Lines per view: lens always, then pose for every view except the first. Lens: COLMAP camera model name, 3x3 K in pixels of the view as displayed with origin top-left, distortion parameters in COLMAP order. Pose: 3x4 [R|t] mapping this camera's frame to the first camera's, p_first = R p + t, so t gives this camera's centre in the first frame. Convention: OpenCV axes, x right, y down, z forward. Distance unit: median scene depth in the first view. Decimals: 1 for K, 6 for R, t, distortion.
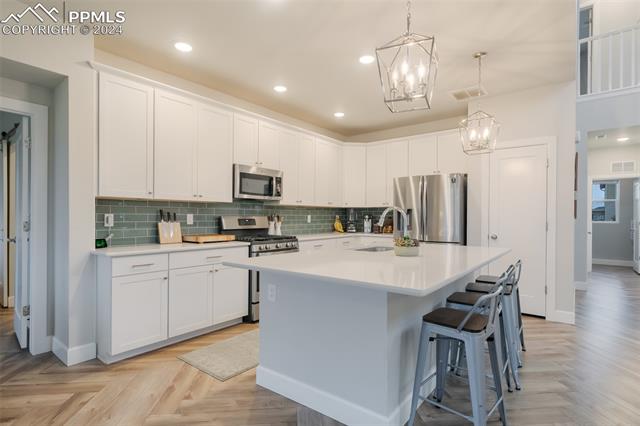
lens RADIAL K [[321.6, 0, 320.1], [0, 321.6, 216.1], [0, 0, 1]] dist [0.002461, 0.000121]
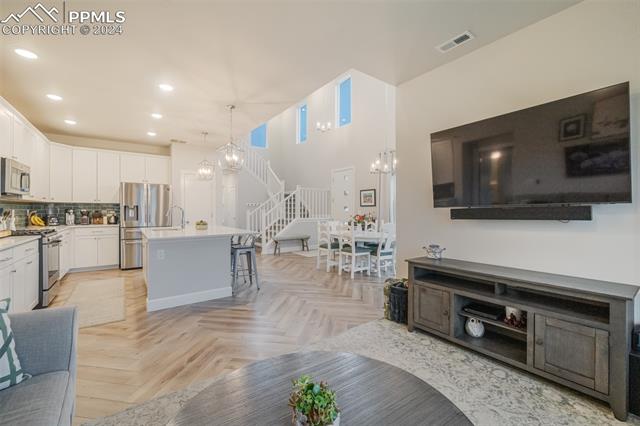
lens RADIAL K [[266.4, 0, 318.2], [0, 266.4, 211.6], [0, 0, 1]] dist [-0.002204, 0.000079]
pose [[0.268654, -0.005681, 0.963220, -0.784498], [-0.002962, 0.999973, 0.006724, -0.006845], [-0.963232, -0.004659, 0.268630, -0.132572]]
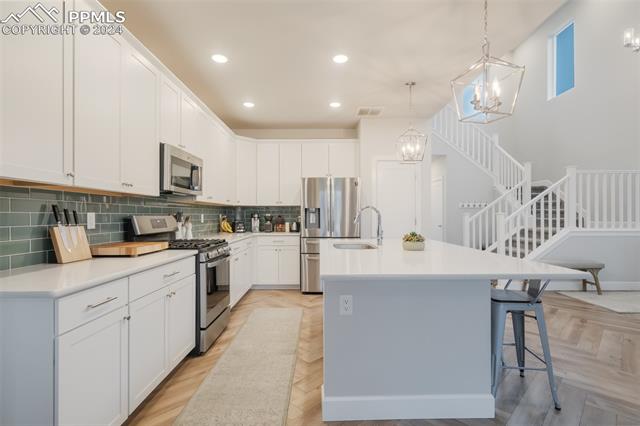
lens RADIAL K [[305.9, 0, 319.6], [0, 305.9, 215.5], [0, 0, 1]] dist [0.004137, 0.000565]
pose [[0.781803, -0.004802, 0.623507, -0.419252], [0.003631, 0.999988, 0.003149, -0.000905], [-0.623515, -0.000198, 0.781811, 0.243359]]
